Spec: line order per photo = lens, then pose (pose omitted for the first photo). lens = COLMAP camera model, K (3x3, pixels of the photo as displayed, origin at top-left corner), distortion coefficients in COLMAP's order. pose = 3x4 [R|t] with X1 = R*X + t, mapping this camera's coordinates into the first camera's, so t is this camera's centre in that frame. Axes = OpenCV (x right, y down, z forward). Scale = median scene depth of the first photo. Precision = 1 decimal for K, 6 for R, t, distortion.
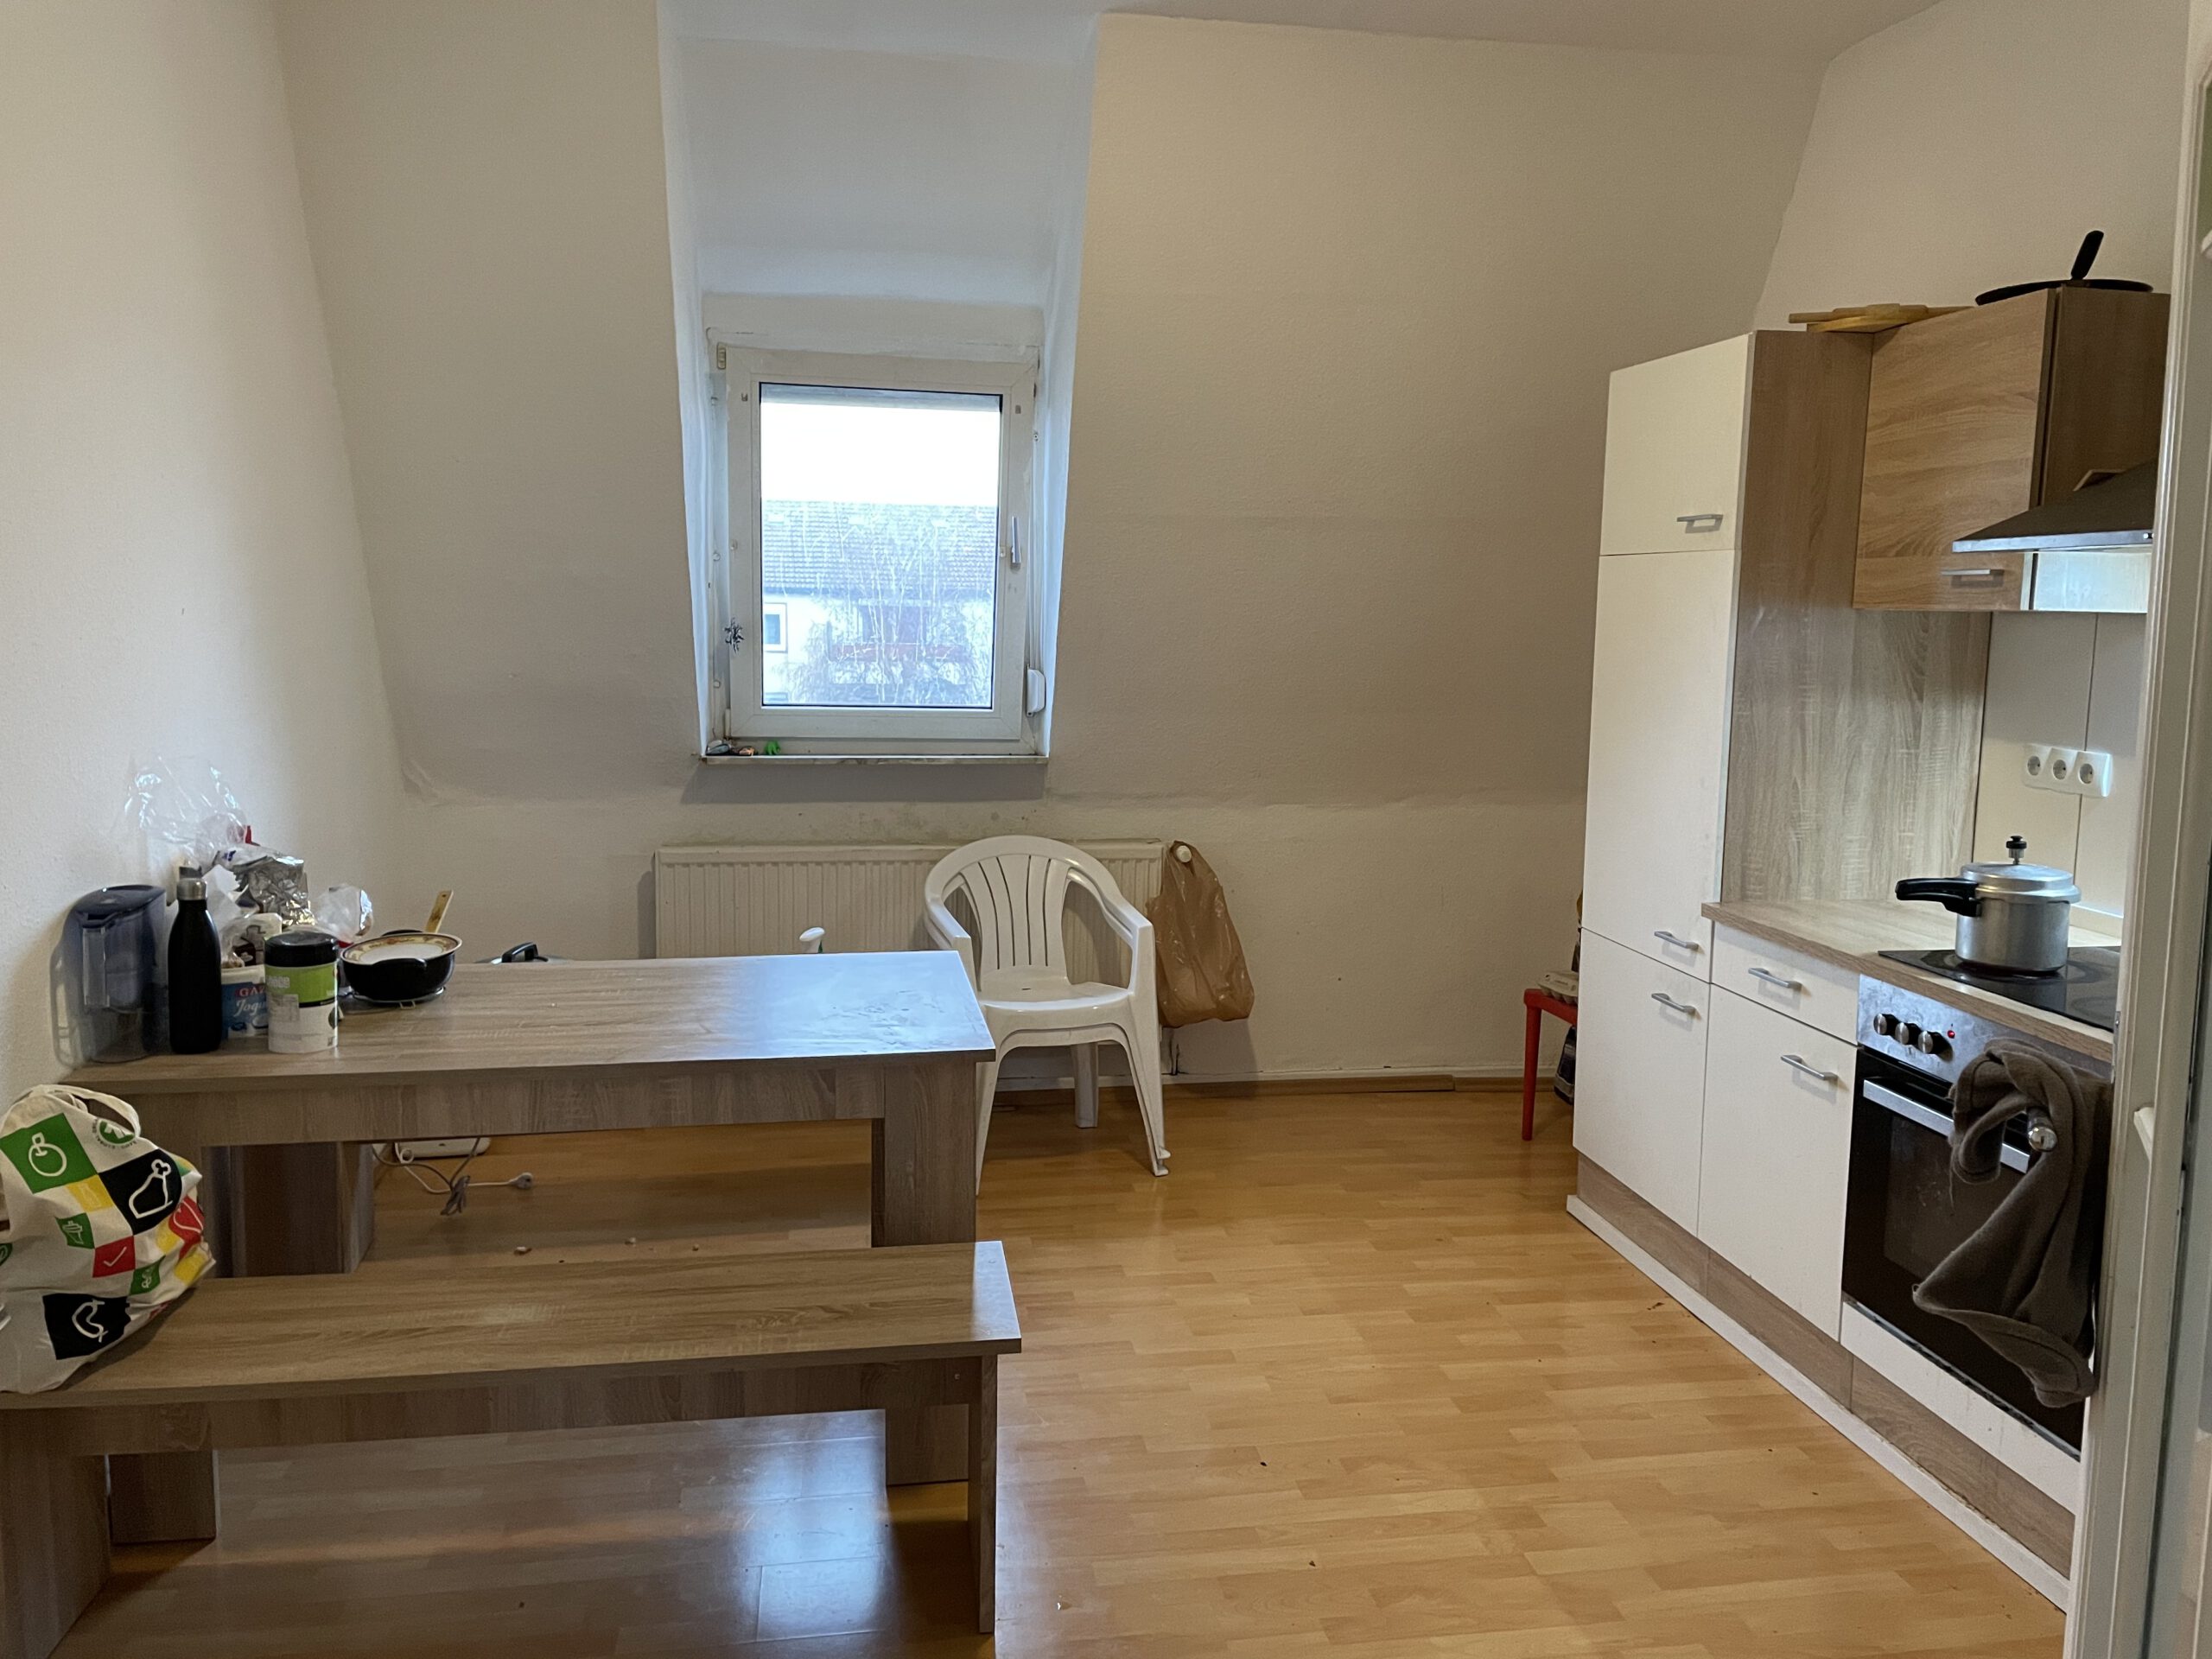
lens RADIAL K [[1684.9, 0, 1087.7], [0, 1684.9, 836.8], [0, 0, 1]] dist [0.095634, -0.122086]
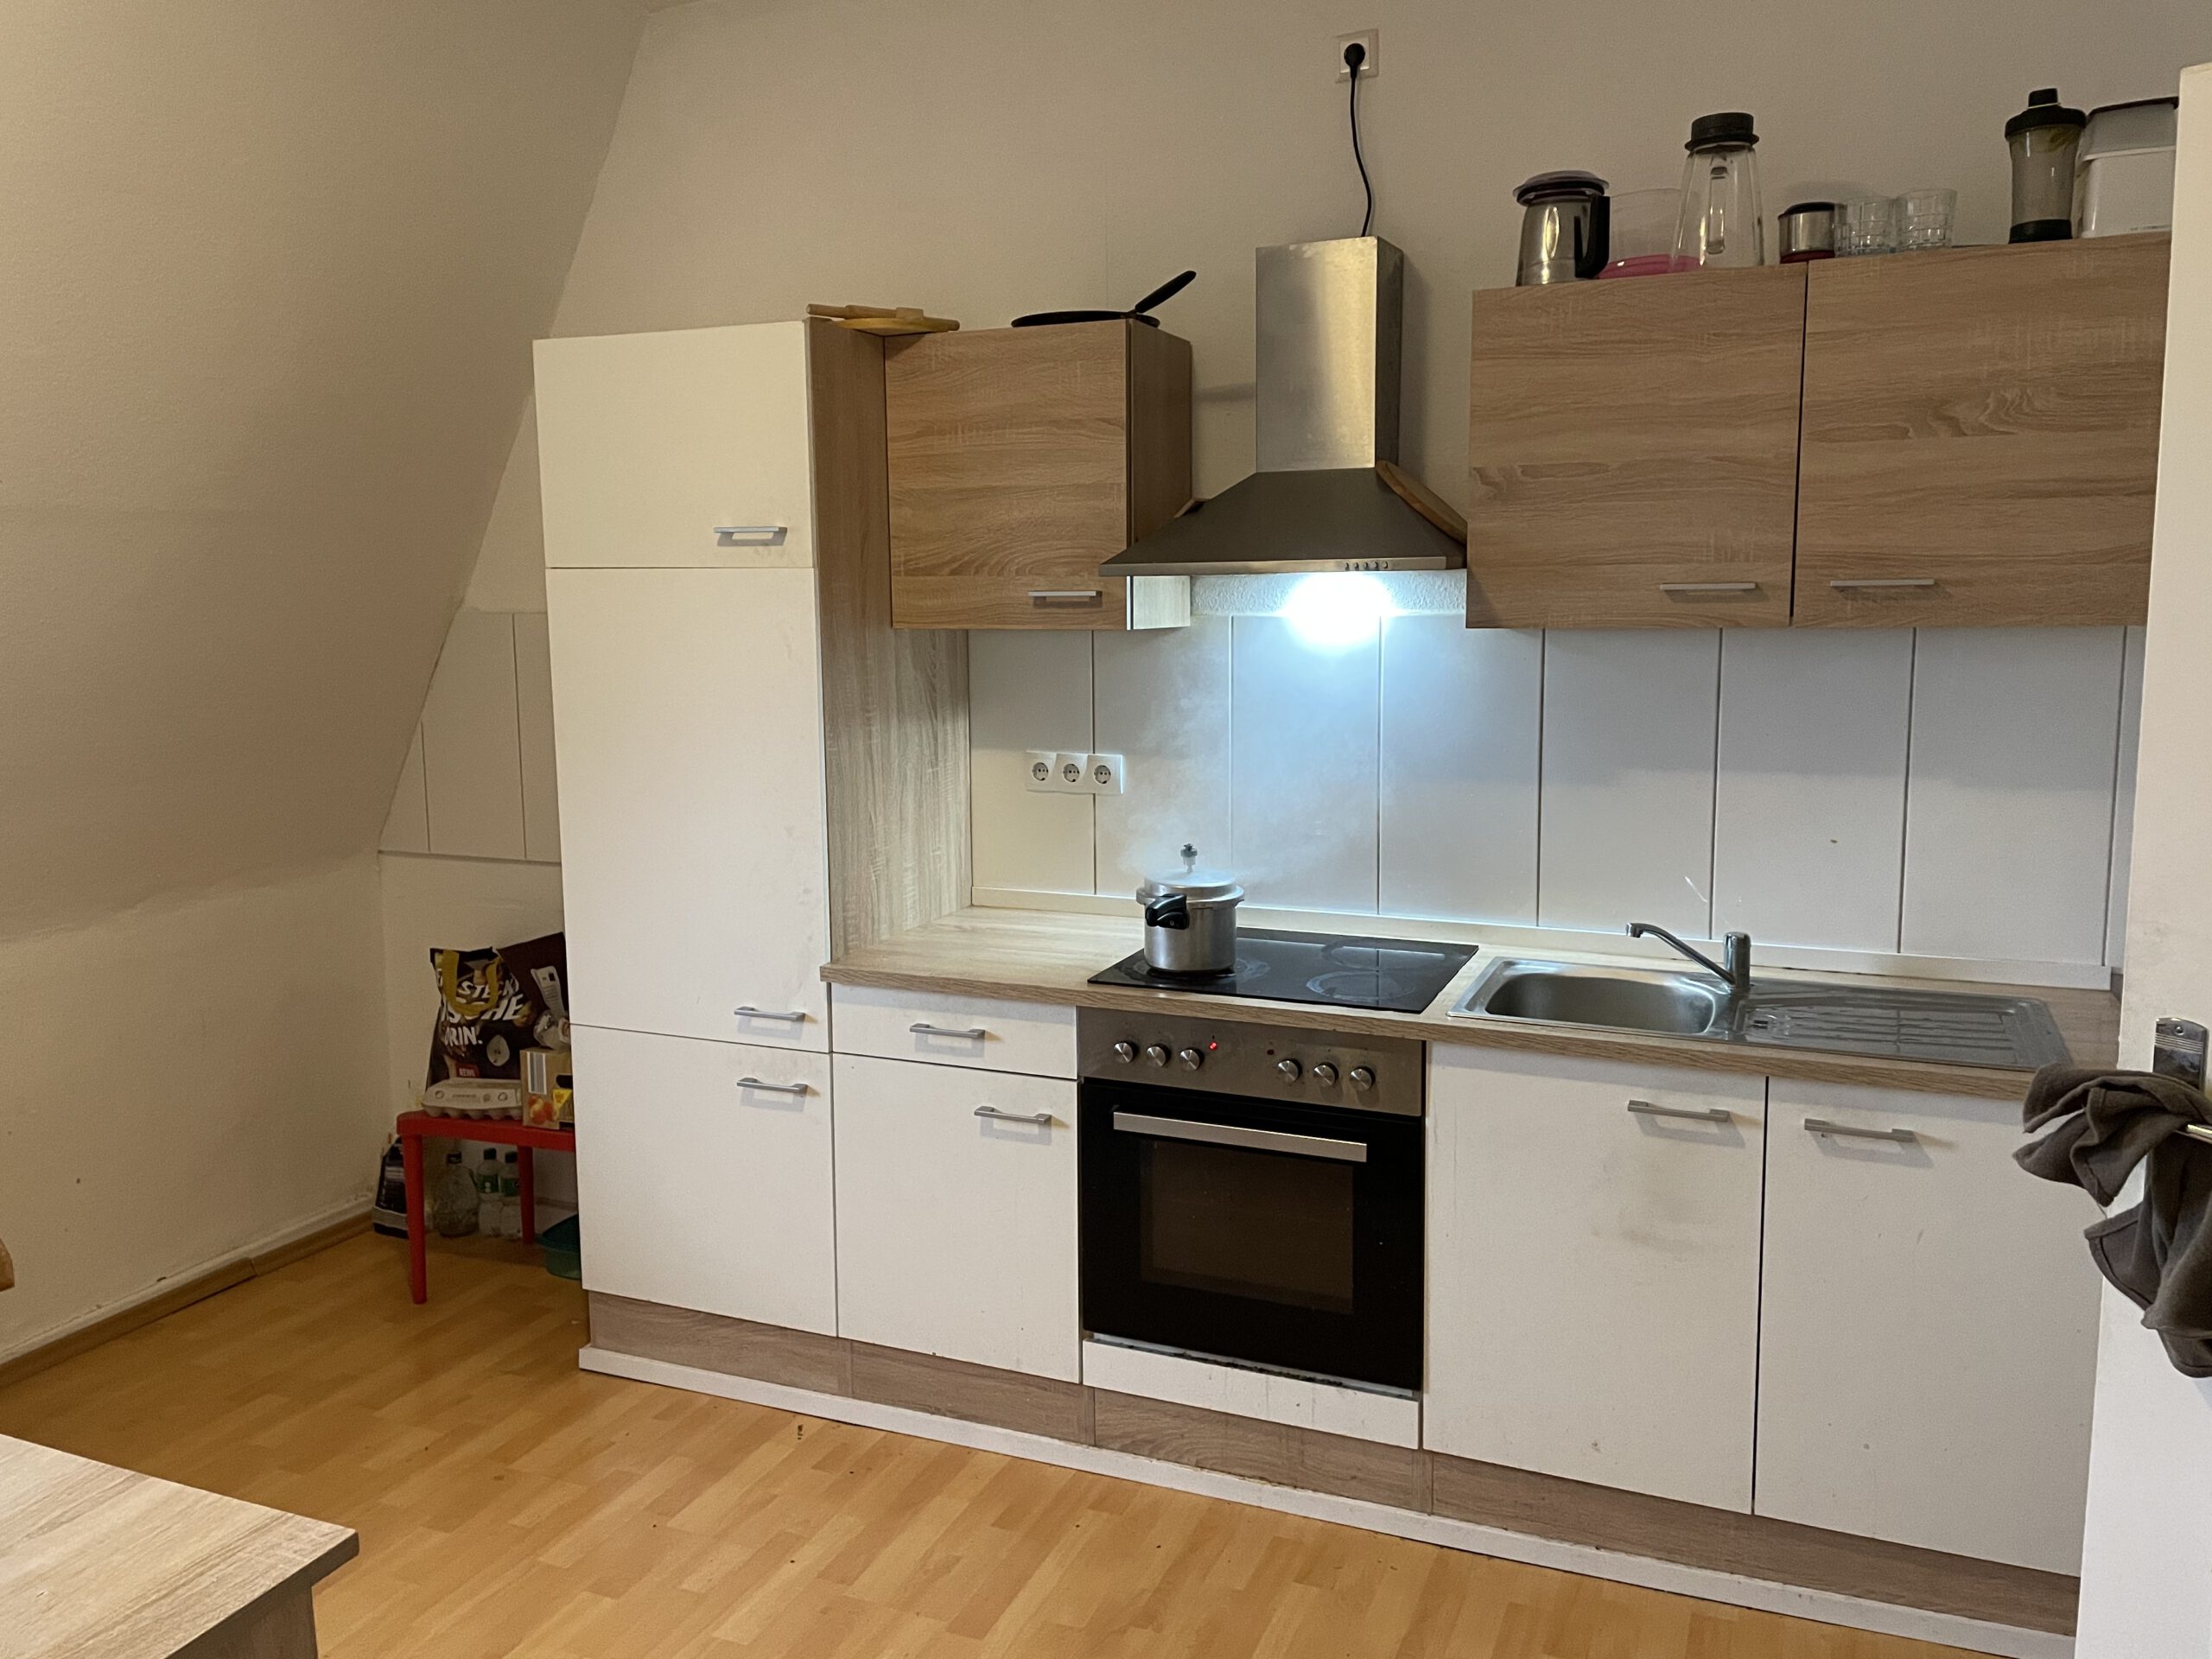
lens RADIAL K [[1684.9, 0, 1103.7], [0, 1684.9, 810.6], [0, 0, 1]] dist [0.095634, -0.122086]
pose [[0.522807, -0.137417, 0.841302, -0.293384], [0.135084, 0.987806, 0.077402, -0.090288], [-0.841680, 0.073180, 0.534995, 0.407402]]
